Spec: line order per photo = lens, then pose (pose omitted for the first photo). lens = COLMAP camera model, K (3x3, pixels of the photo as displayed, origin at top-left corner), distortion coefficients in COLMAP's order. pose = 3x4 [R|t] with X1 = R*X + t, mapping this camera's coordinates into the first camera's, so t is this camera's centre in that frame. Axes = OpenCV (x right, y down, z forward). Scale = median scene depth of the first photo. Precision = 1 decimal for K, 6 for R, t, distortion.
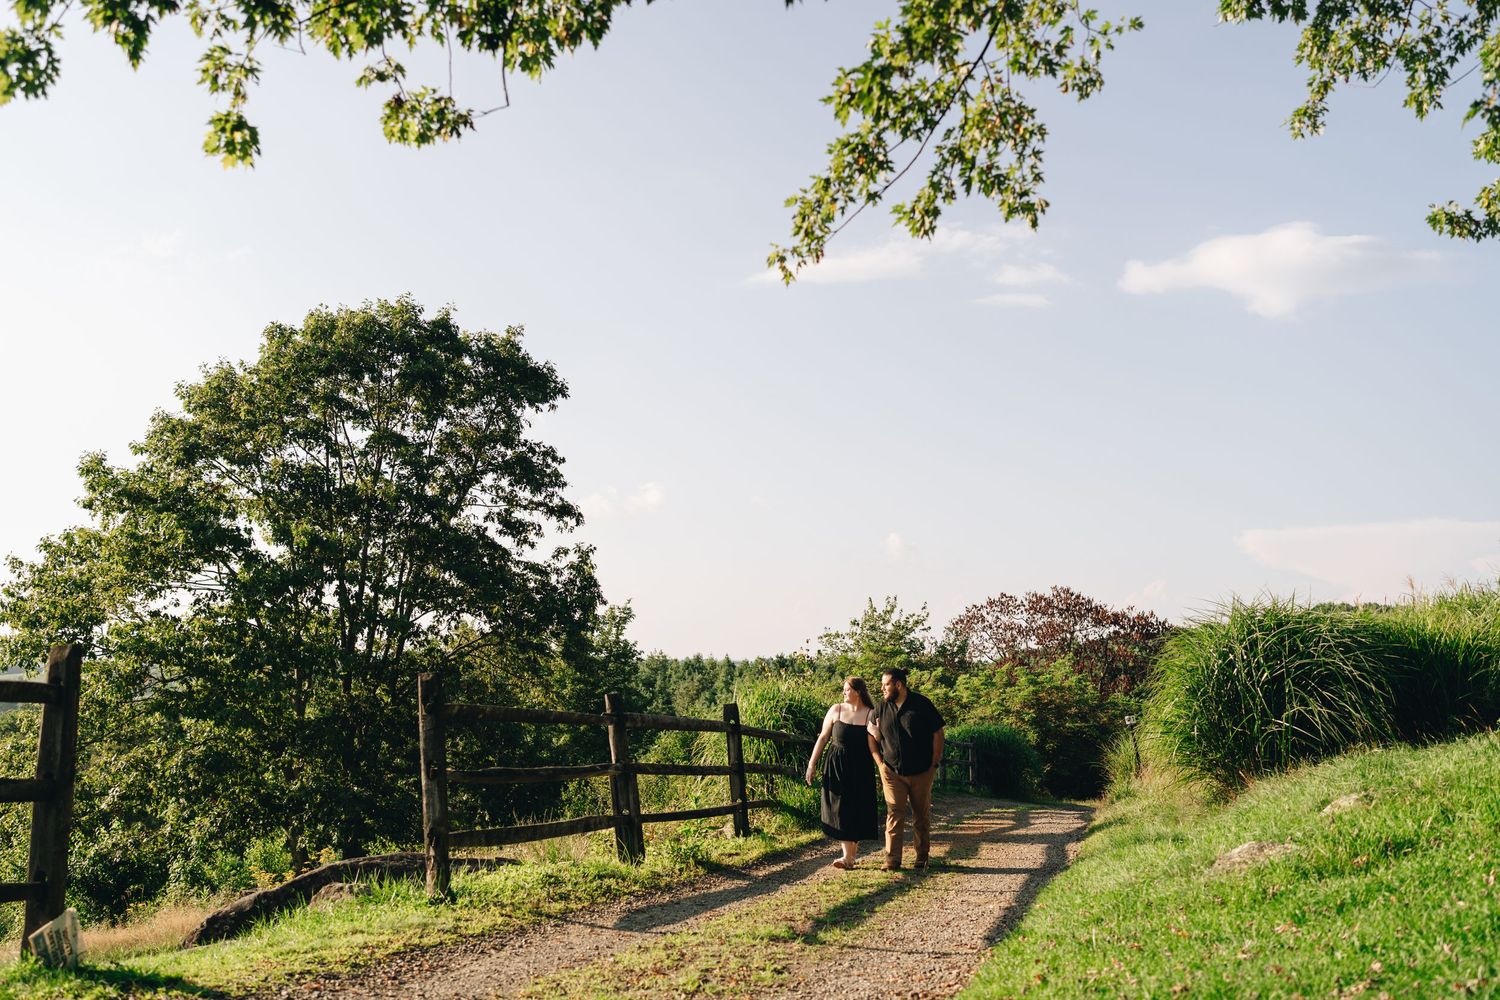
lens RADIAL K [[1455.5, 0, 790.3], [0, 1455.5, 497.1], [0, 0, 1]] dist [0.002059, 0.008509]
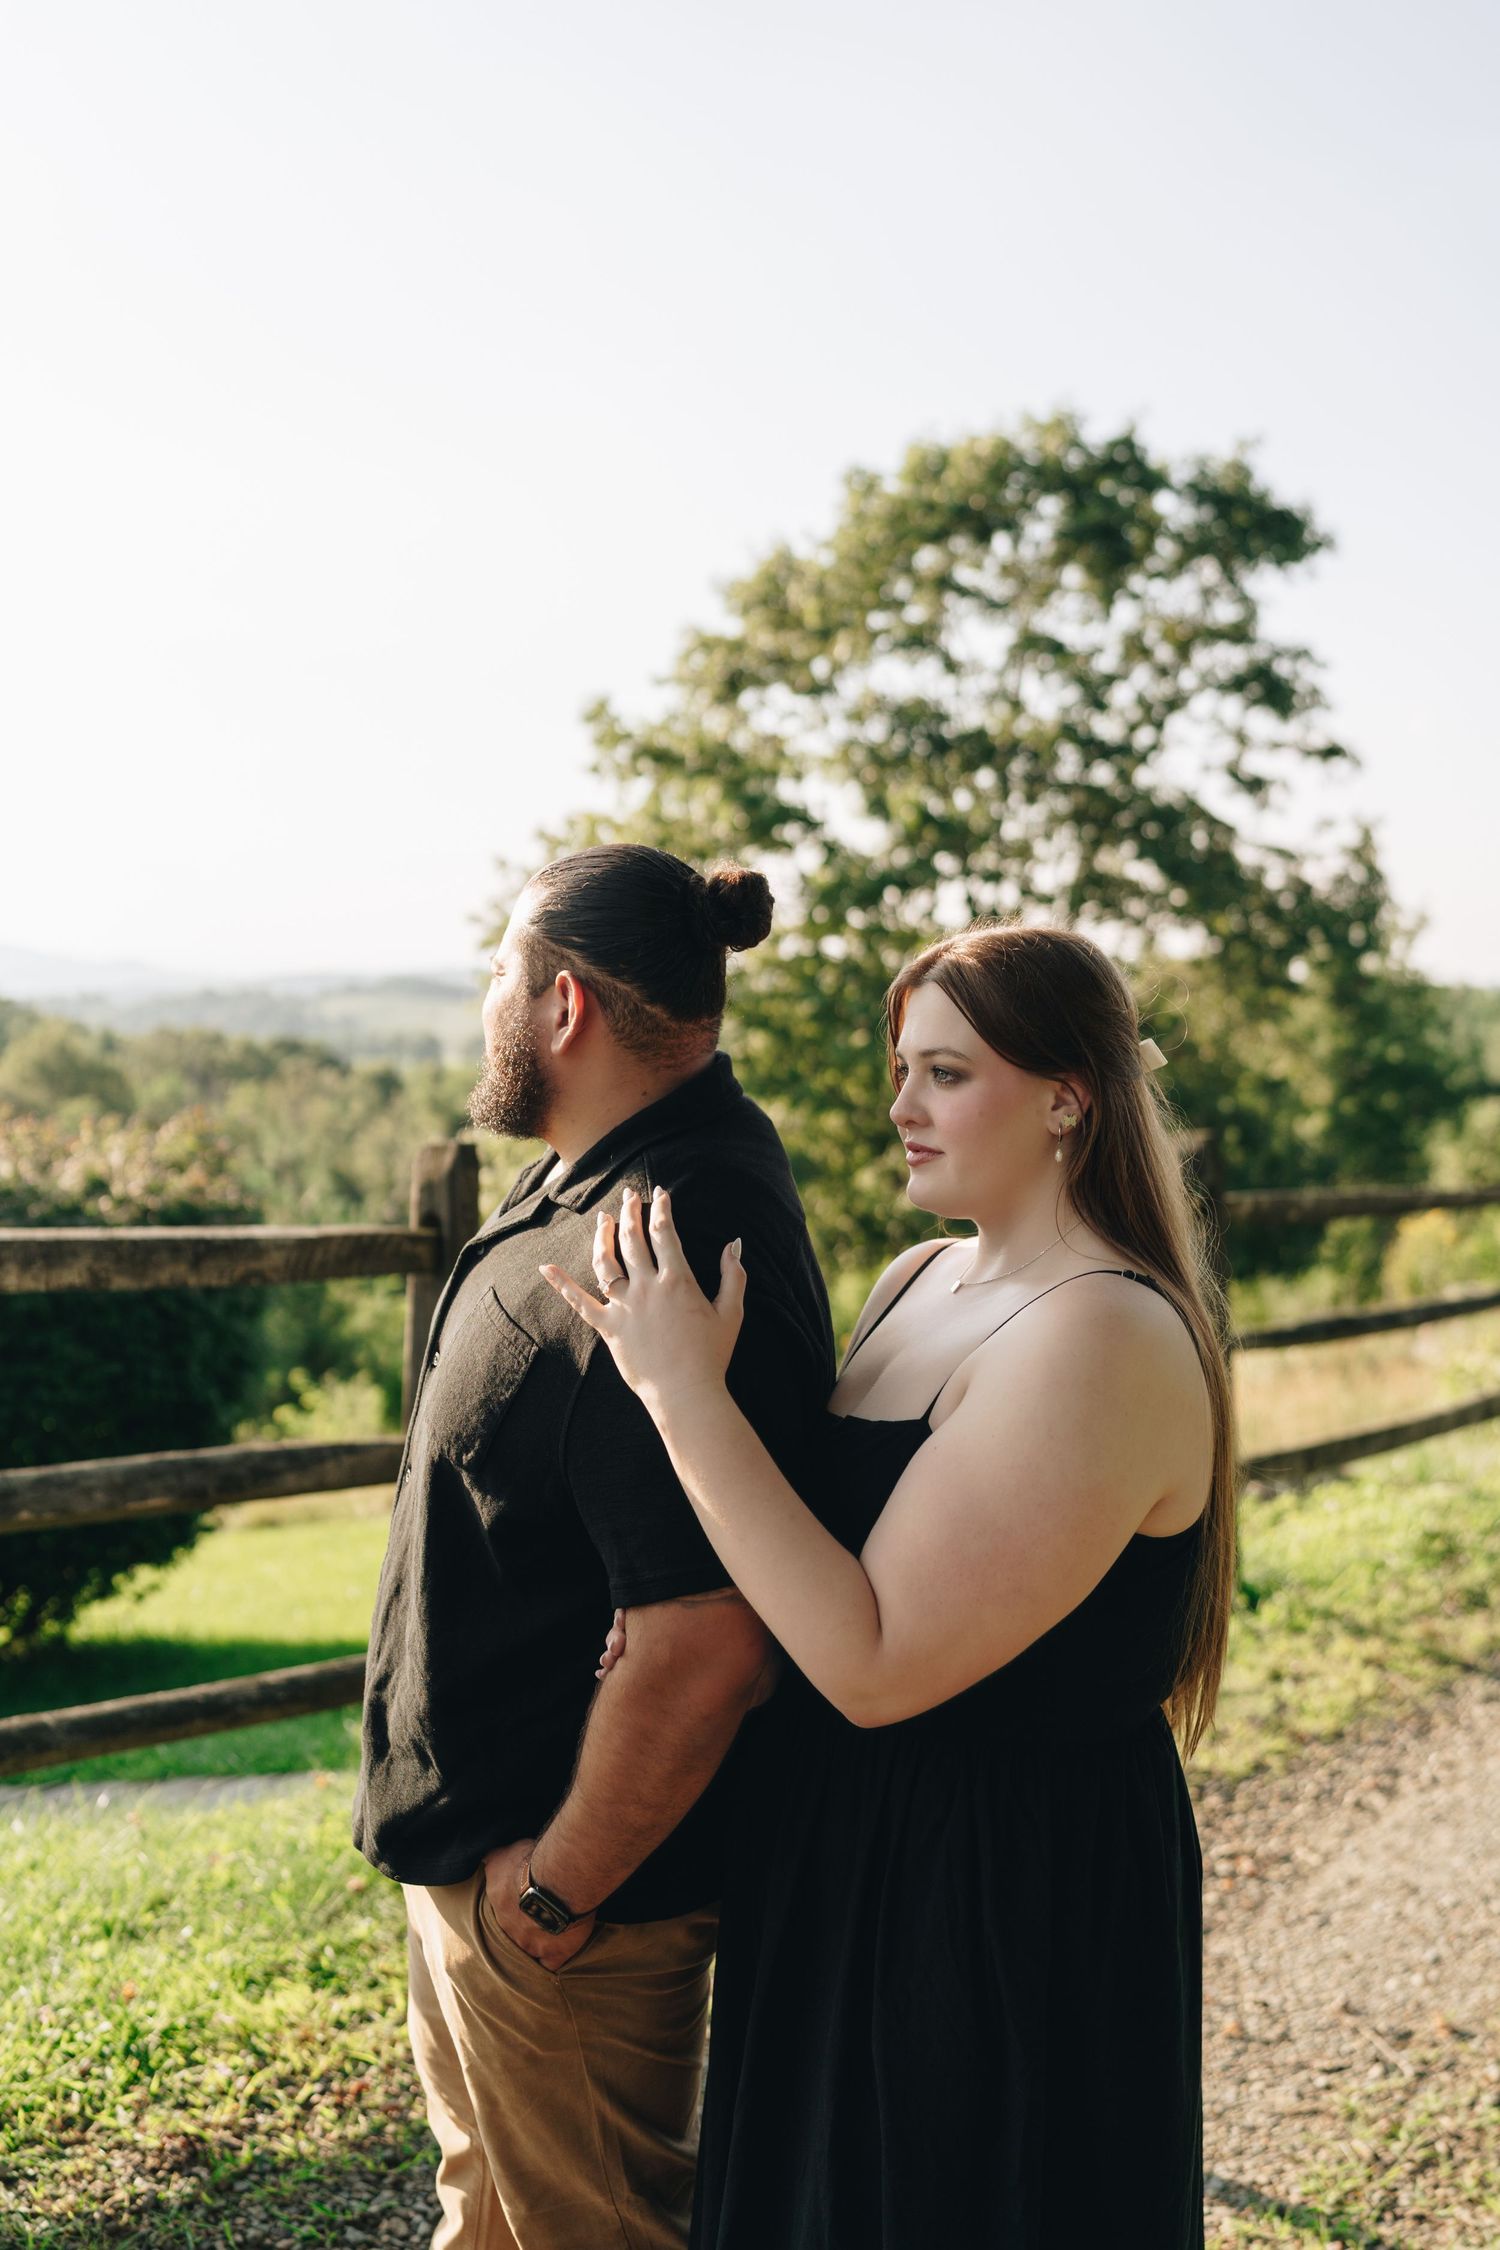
lens RADIAL K [[2183.2, 0, 750.0], [0, 2183.2, 1125.0], [0, 0, 1]] dist [0.002059, 0.008509]
pose [[0.924498, 0.028581, -0.380115, -0.035784], [0.039764, 0.984513, 0.170740, -0.002595], [0.379108, -0.172964, 0.909044, 0.096215]]
